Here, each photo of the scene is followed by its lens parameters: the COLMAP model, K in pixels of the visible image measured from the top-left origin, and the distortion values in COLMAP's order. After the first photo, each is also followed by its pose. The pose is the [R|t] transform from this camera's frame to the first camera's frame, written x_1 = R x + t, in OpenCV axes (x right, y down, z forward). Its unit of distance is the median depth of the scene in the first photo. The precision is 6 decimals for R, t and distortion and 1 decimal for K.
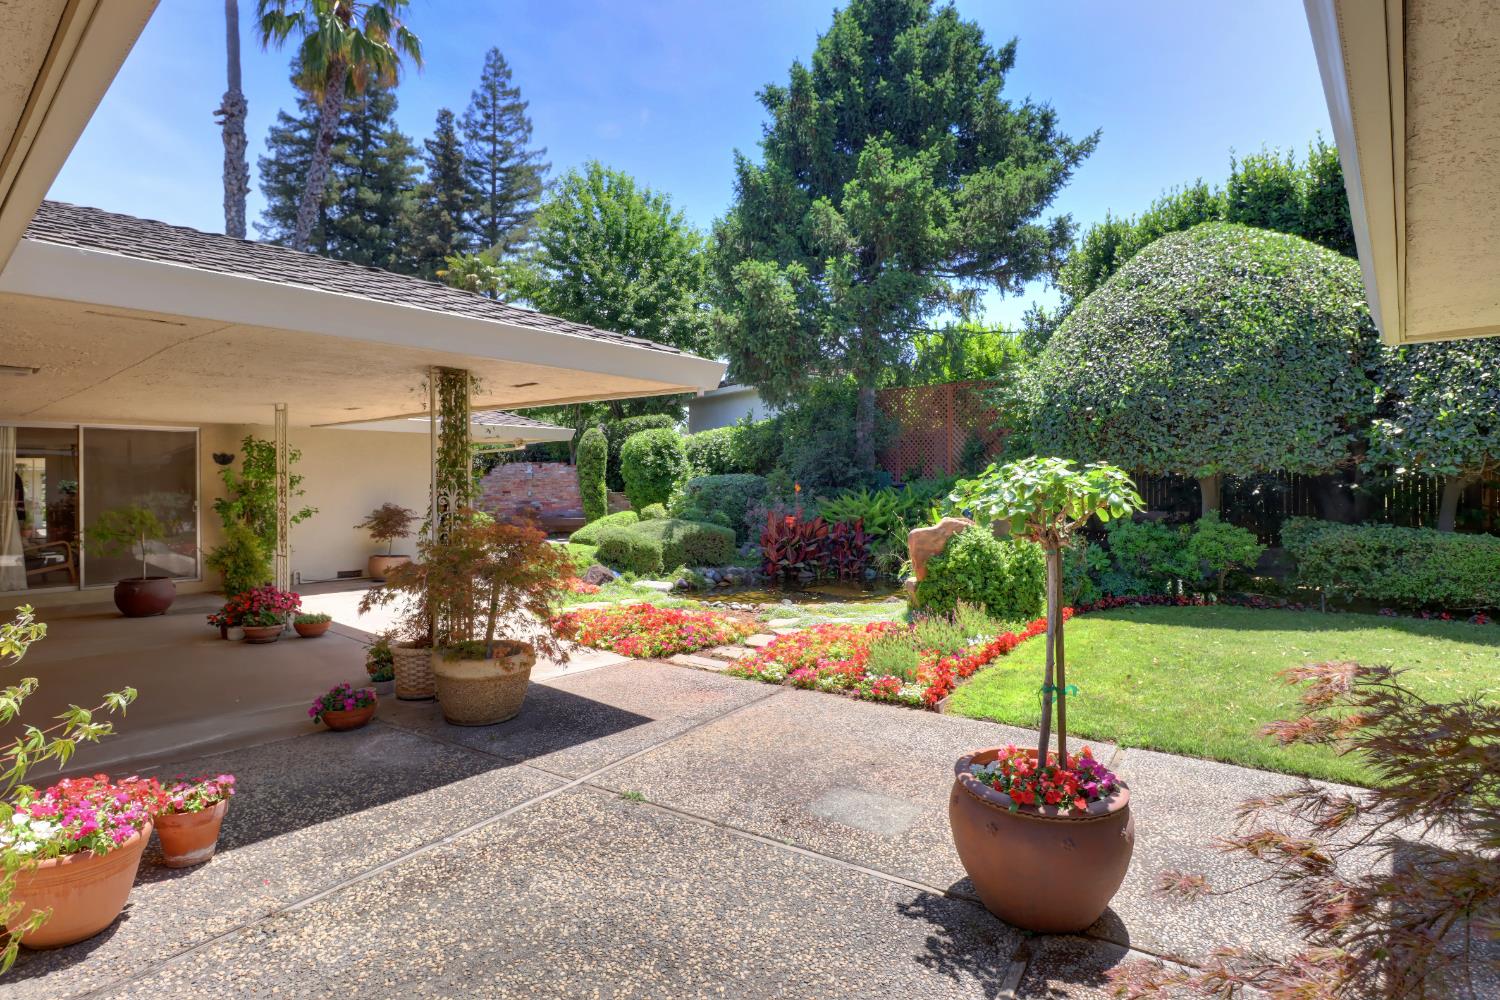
lens RADIAL K [[763.5, 0, 753.1], [0, 763.5, 471.1], [0, 0, 1]] dist [-0.000633, -0.000022]
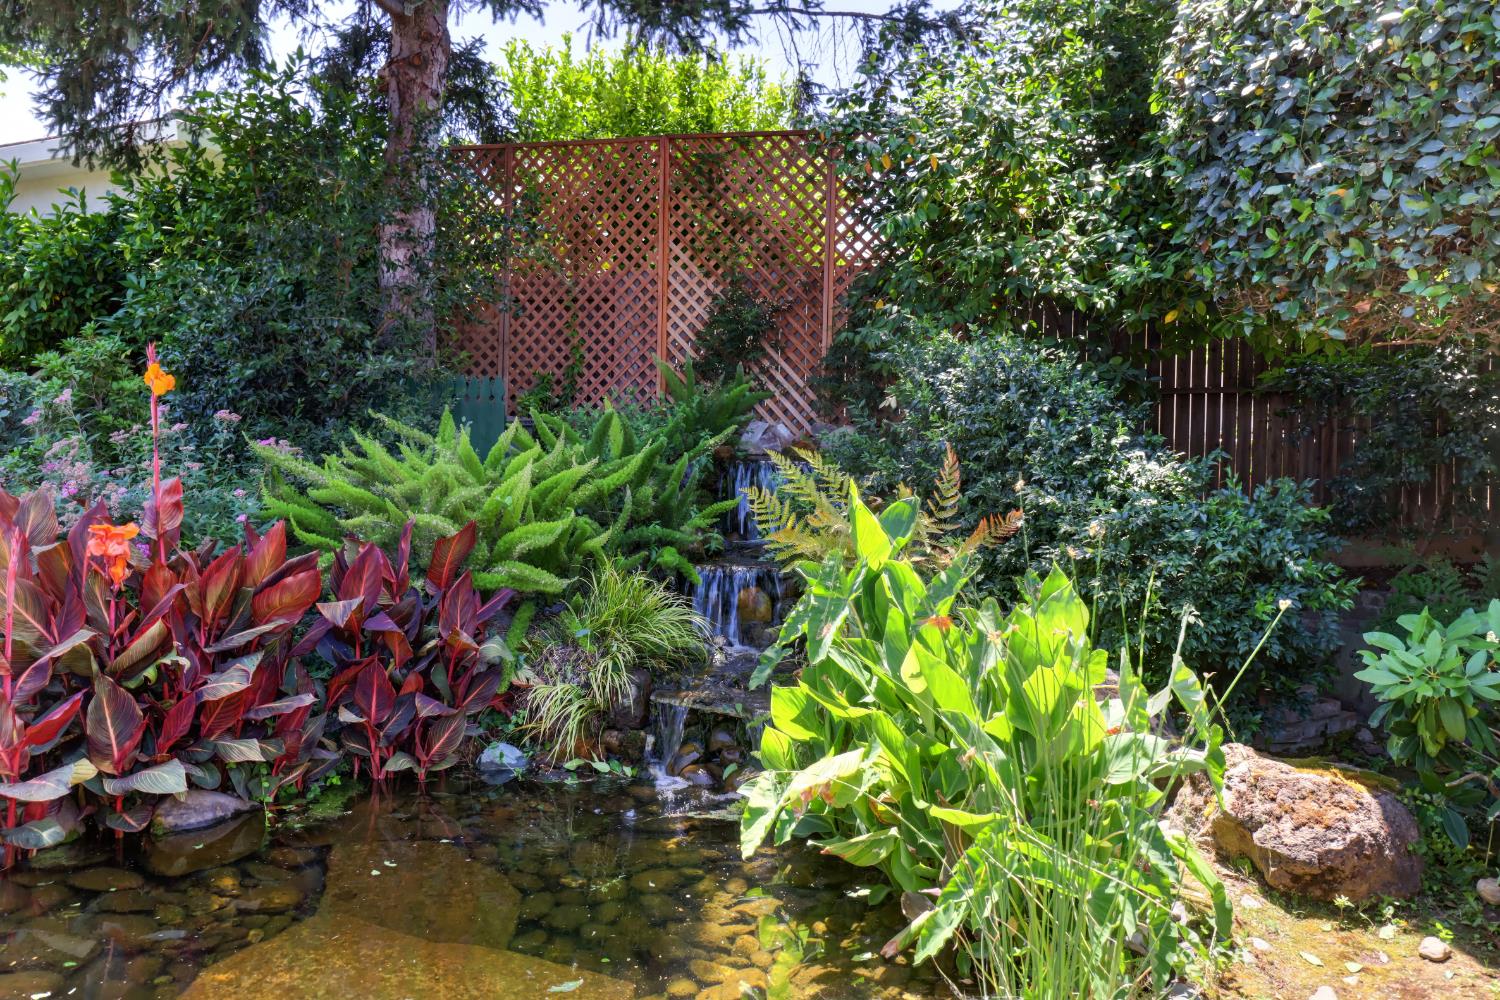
lens RADIAL K [[1180.6, 0, 757.8], [0, 1180.6, 486.2], [0, 0, 1]] dist [-0.005695, -0.006021]
pose [[0.868812, 0.008402, 0.495070, 0.041673], [-0.025201, 0.999310, 0.027266, 0.037036], [-0.494500, -0.036166, 0.868425, 0.645036]]
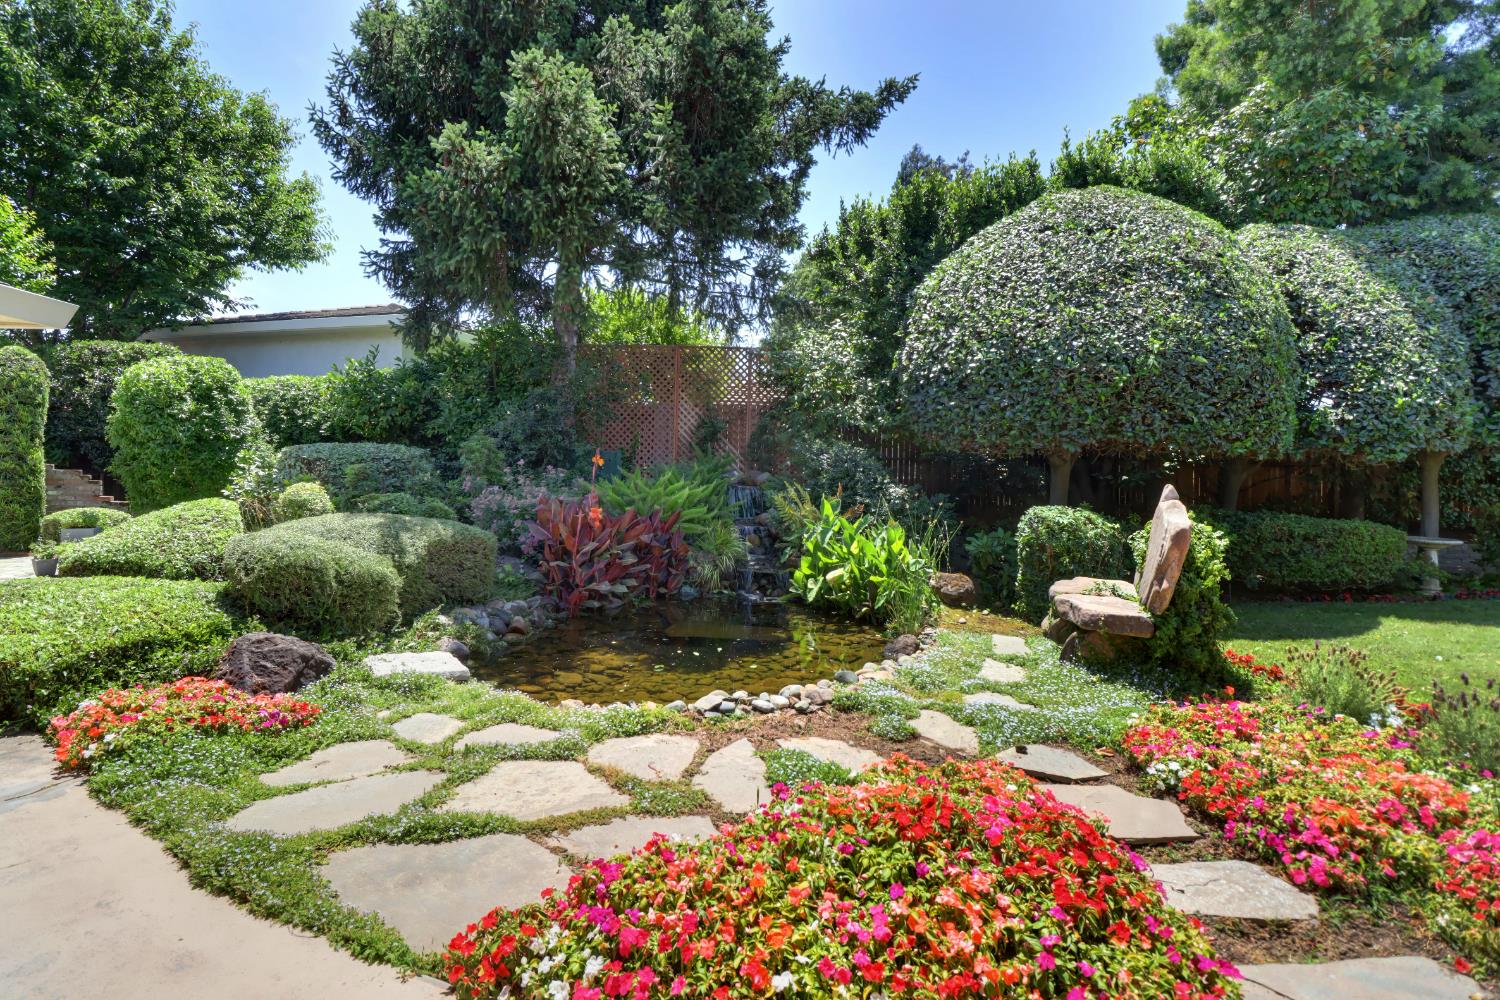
lens RADIAL K [[692.9, 0, 748.2], [0, 692.9, 486.3], [0, 0, 1]] dist [-0.026232, -0.000208]
pose [[0.750786, 0.018989, 0.660272, -0.210868], [-0.030294, 0.999525, 0.005702, 0.035272], [-0.659850, -0.024283, 0.751005, 0.504482]]
